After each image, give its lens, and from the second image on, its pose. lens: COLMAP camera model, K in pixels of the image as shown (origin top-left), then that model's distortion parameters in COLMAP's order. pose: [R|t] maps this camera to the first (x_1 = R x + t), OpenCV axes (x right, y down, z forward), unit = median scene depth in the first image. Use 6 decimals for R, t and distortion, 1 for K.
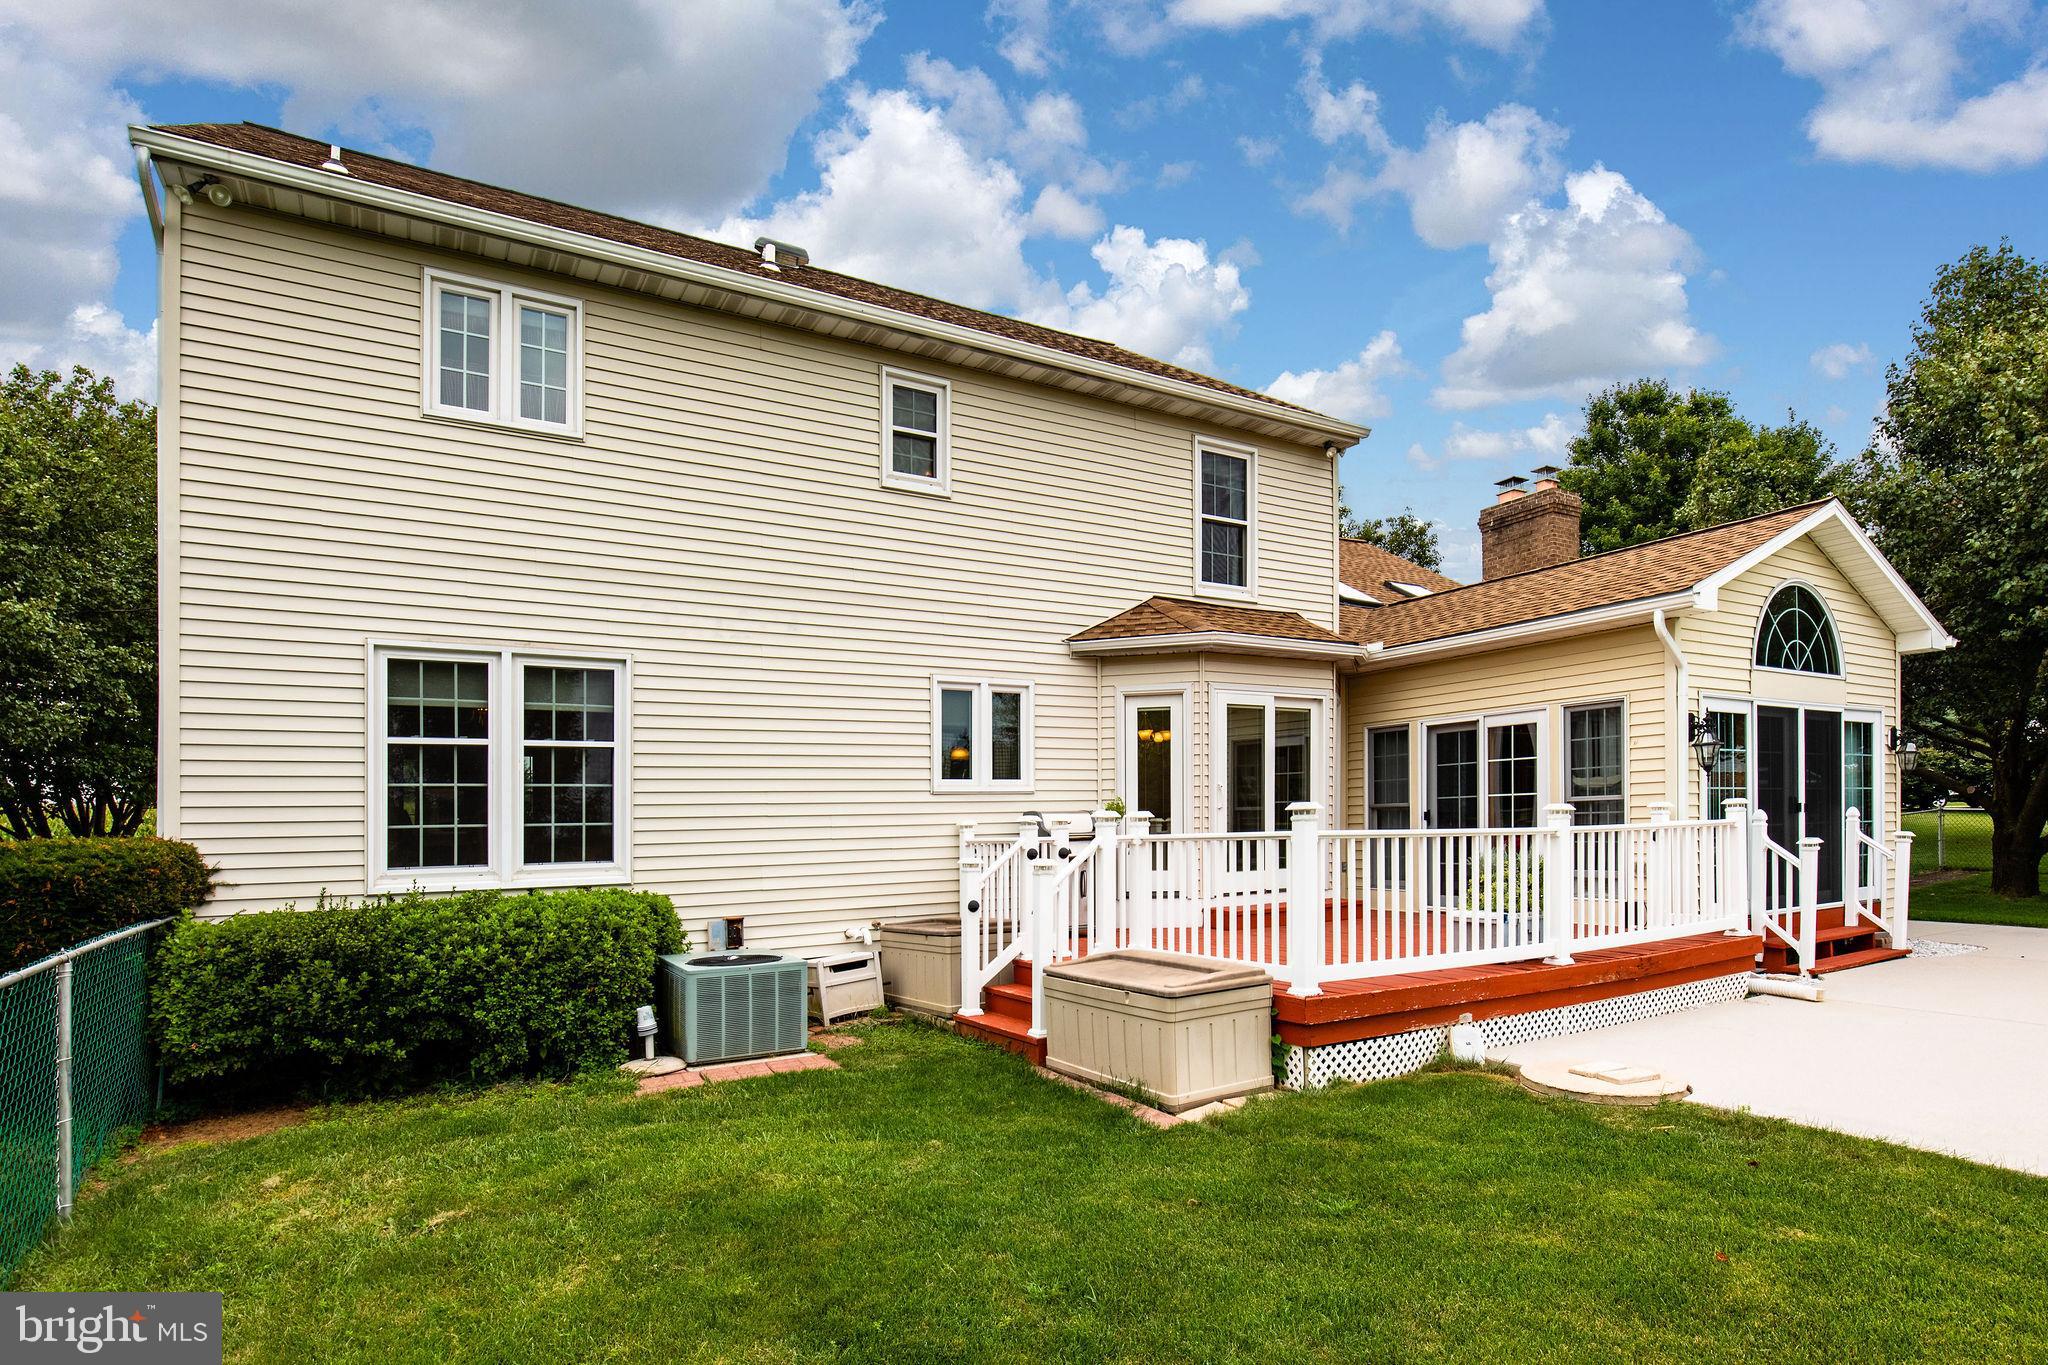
lens RADIAL K [[1010.6, 0, 1021.1], [0, 1010.6, 782.9], [0, 0, 1]] dist [-0.000522, -0.000028]
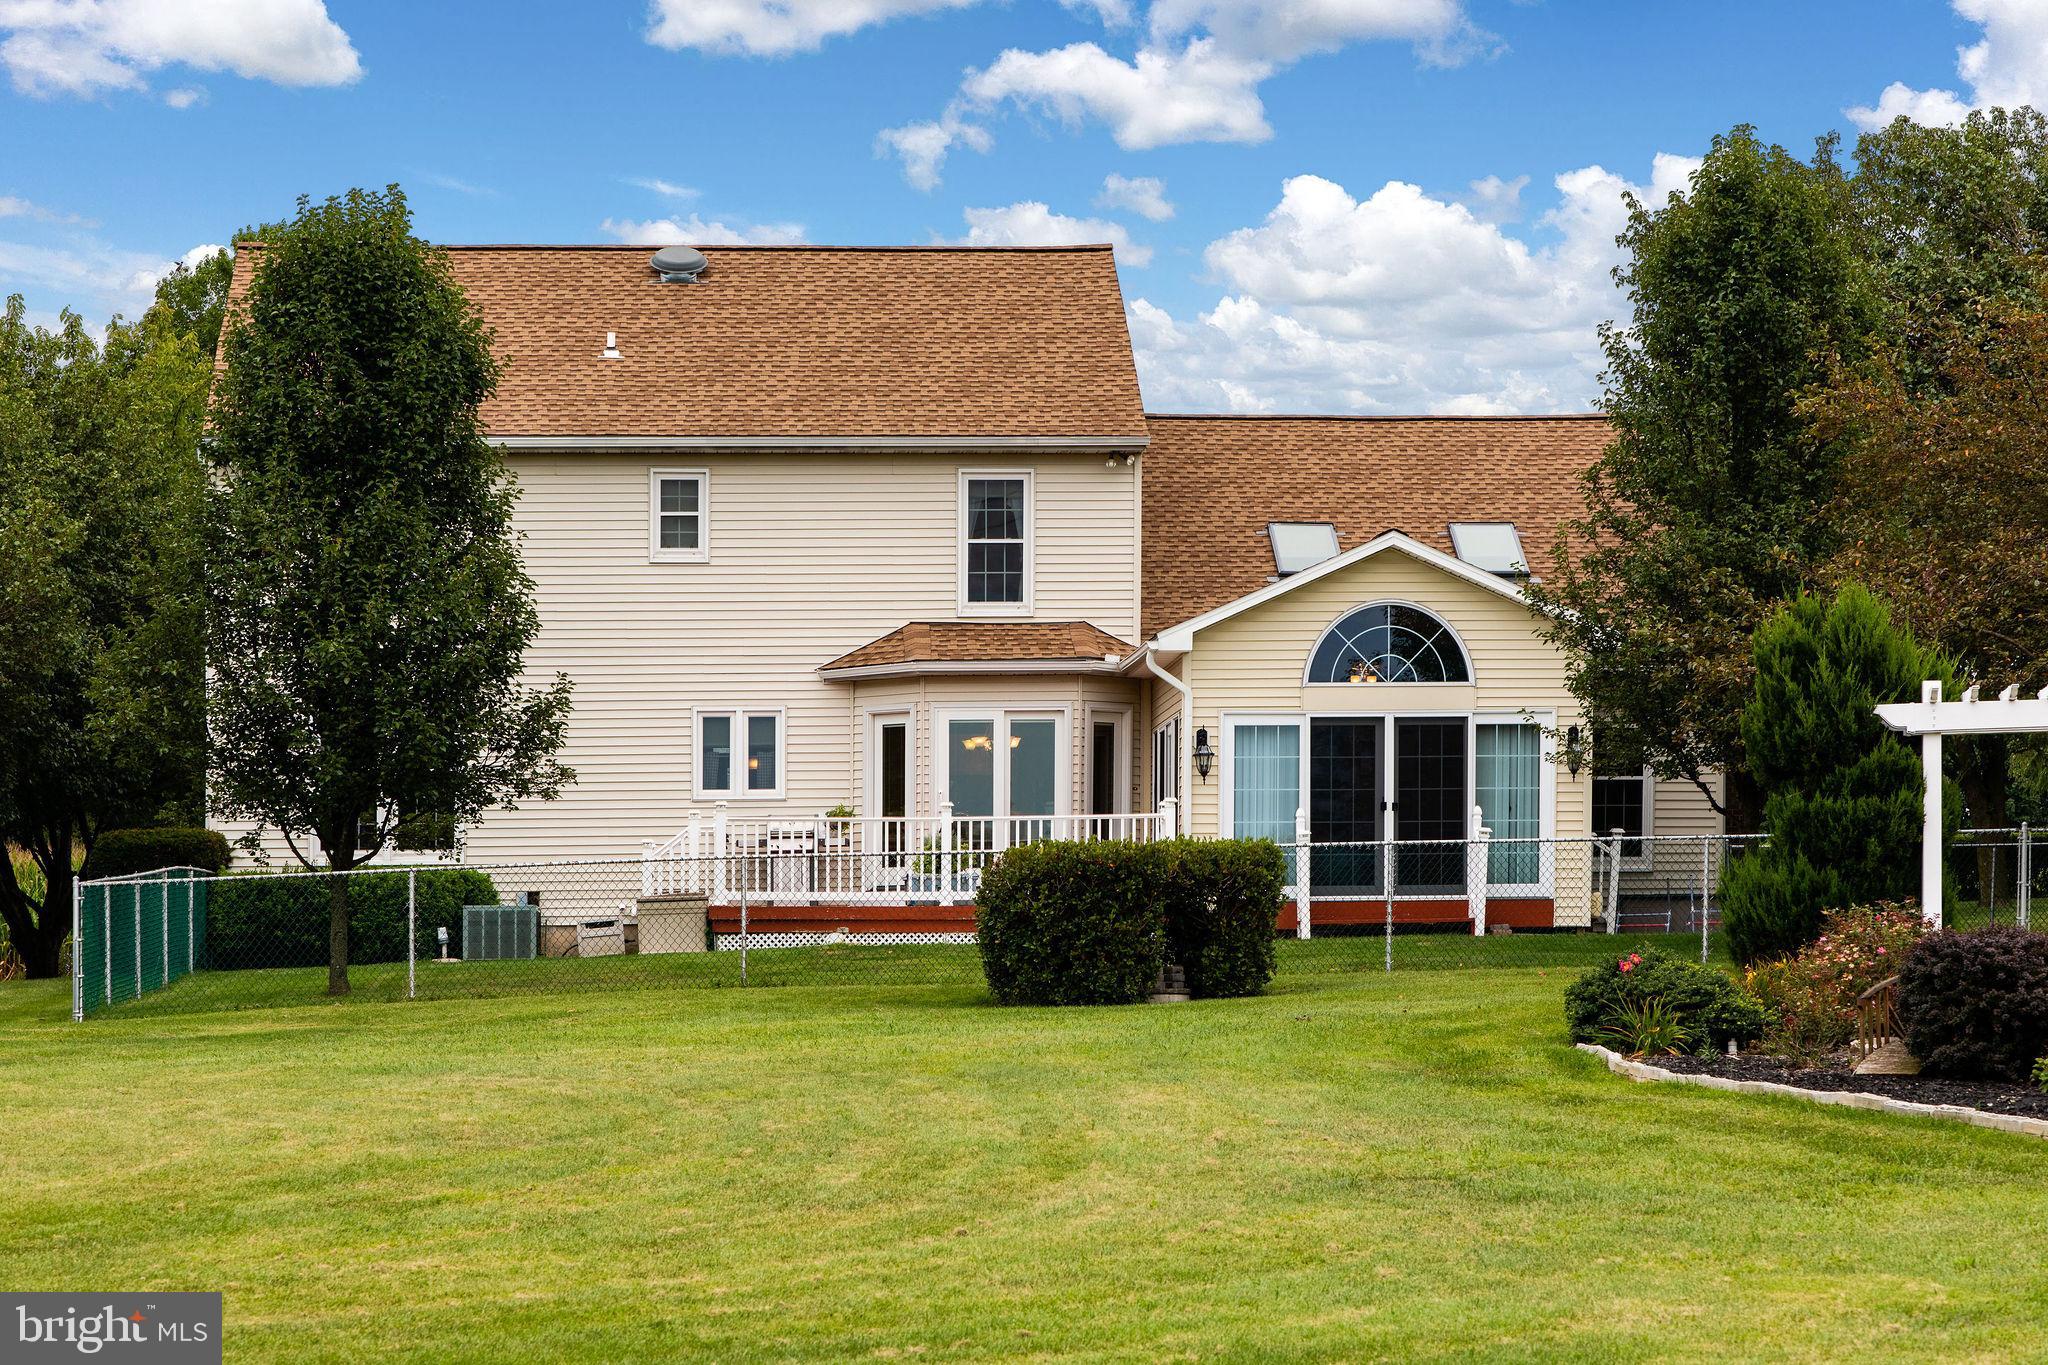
lens RADIAL K [[5013.2, 0, 1024.0], [0, 5013.2, 682.5], [0, 0, 1]] dist [0.482339, -0.044374]
pose [[0.883229, -0.021119, -0.468466, 3.070675], [0.010703, 0.999633, -0.024887, 0.022151], [0.468820, 0.016967, 0.883131, -4.146959]]
